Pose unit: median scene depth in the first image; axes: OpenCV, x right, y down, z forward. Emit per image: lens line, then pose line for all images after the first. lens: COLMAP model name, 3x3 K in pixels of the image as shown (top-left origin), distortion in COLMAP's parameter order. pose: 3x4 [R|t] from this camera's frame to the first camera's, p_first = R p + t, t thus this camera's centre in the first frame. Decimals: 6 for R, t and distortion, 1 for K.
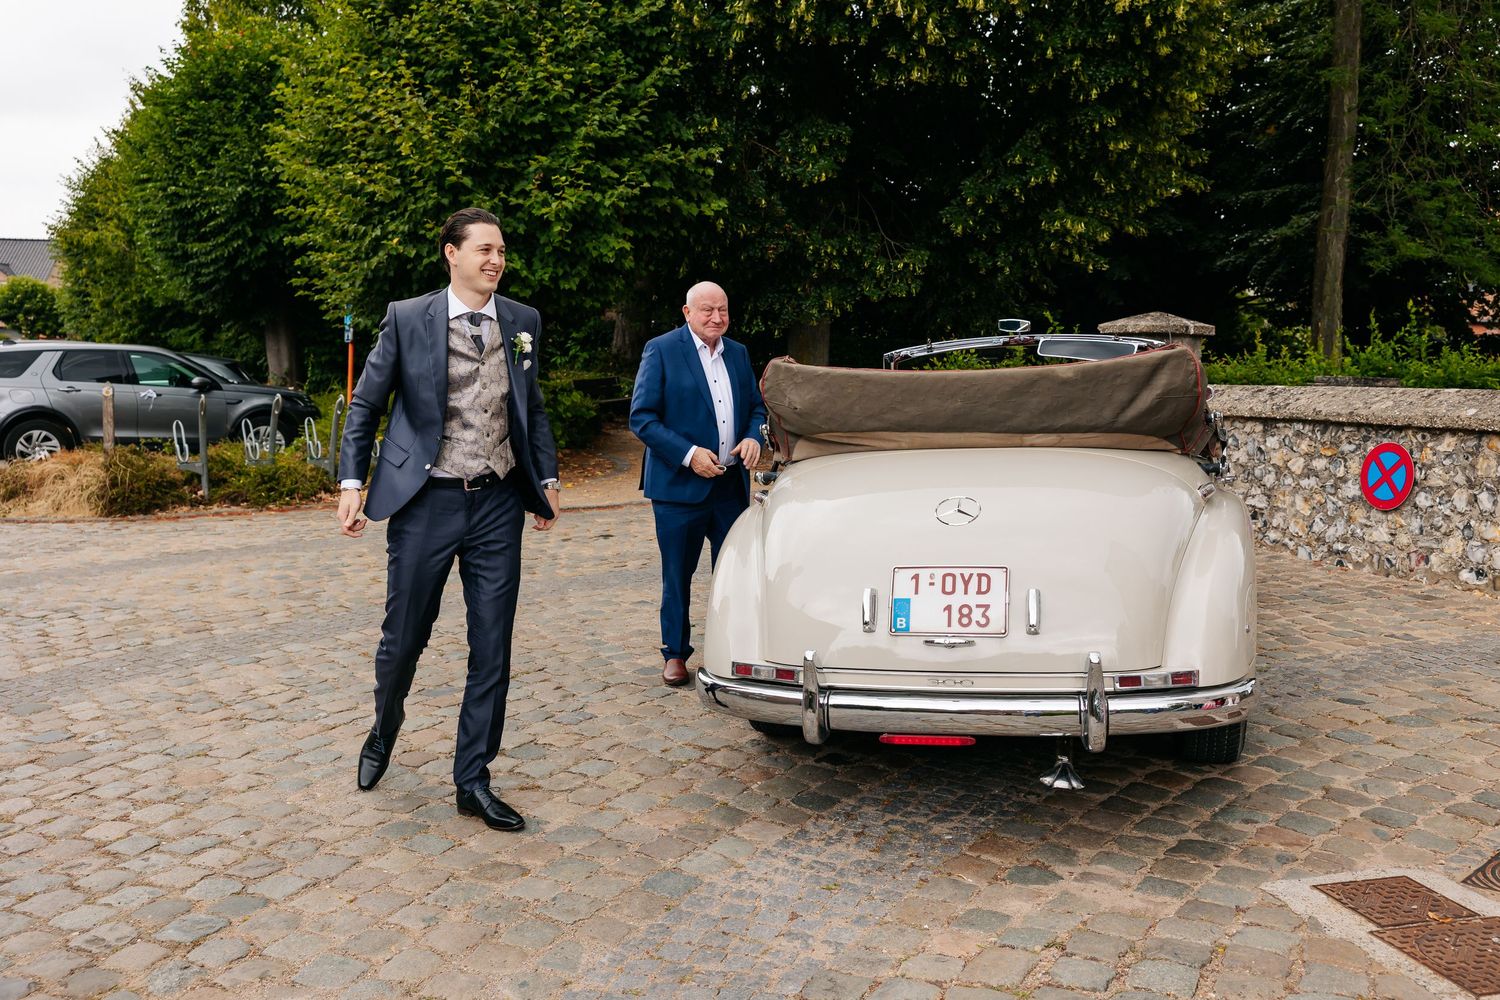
lens RADIAL K [[1440.0, 0, 751.3], [0, 1440.0, 491.2], [0, 0, 1]] dist [0.025276, -0.014440]
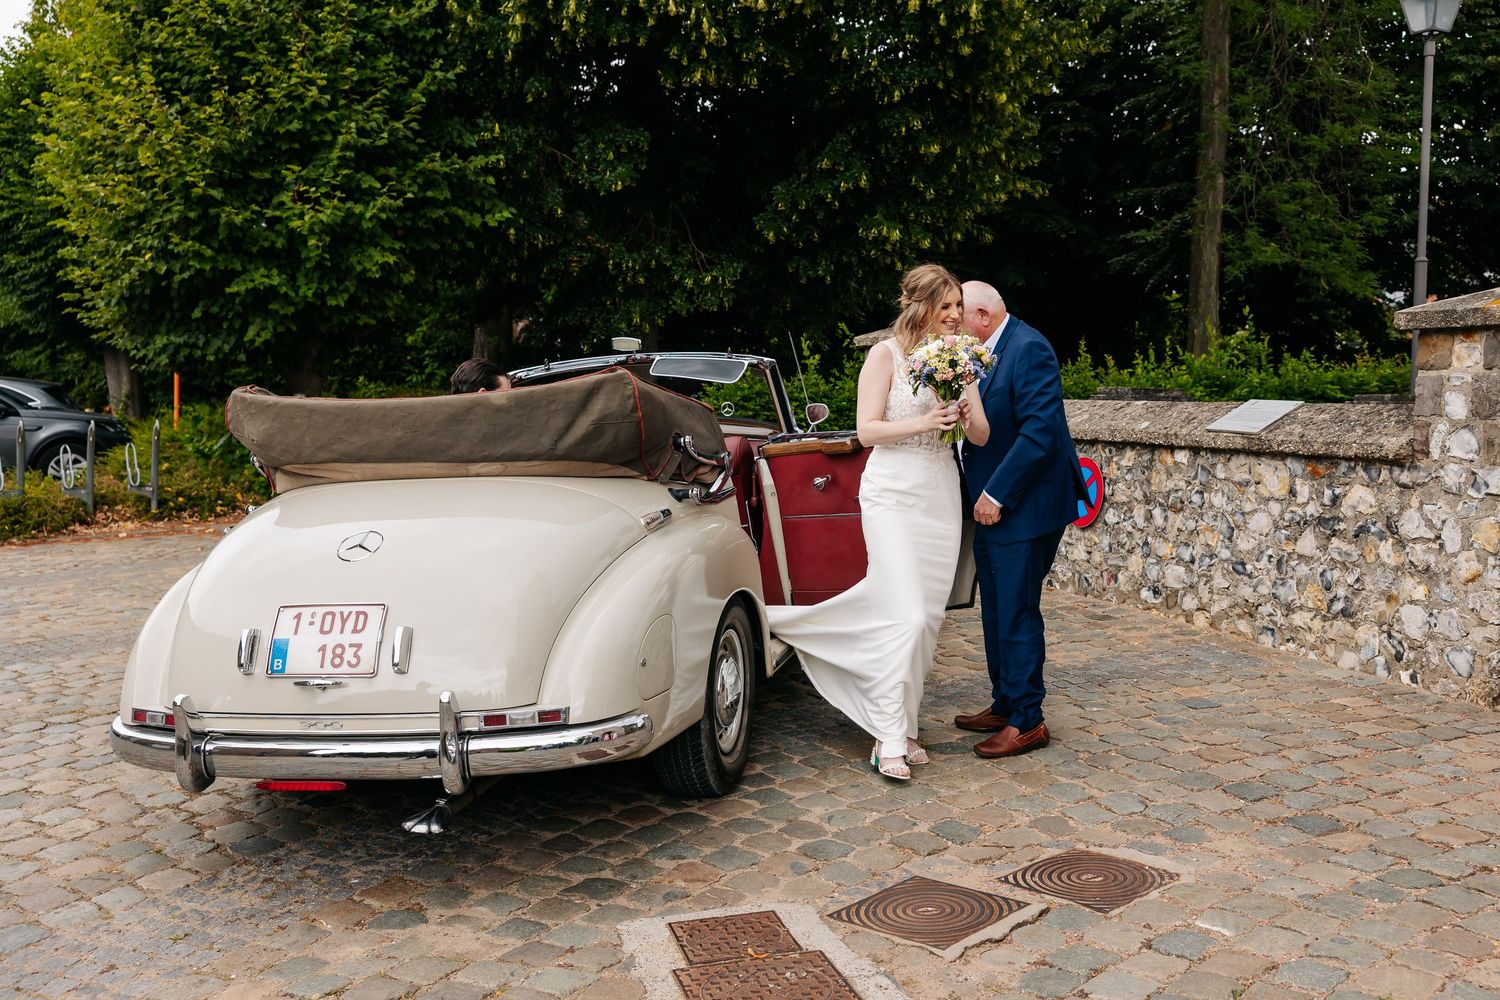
lens RADIAL K [[1509.4, 0, 754.0], [0, 1509.4, 516.3], [0, 0, 1]] dist [0.019330, -0.023133]
pose [[0.999318, -0.017251, 0.032647, 0.116823], [0.017096, 0.999841, 0.005017, -0.002015], [-0.032728, -0.004456, 0.999454, -0.004531]]
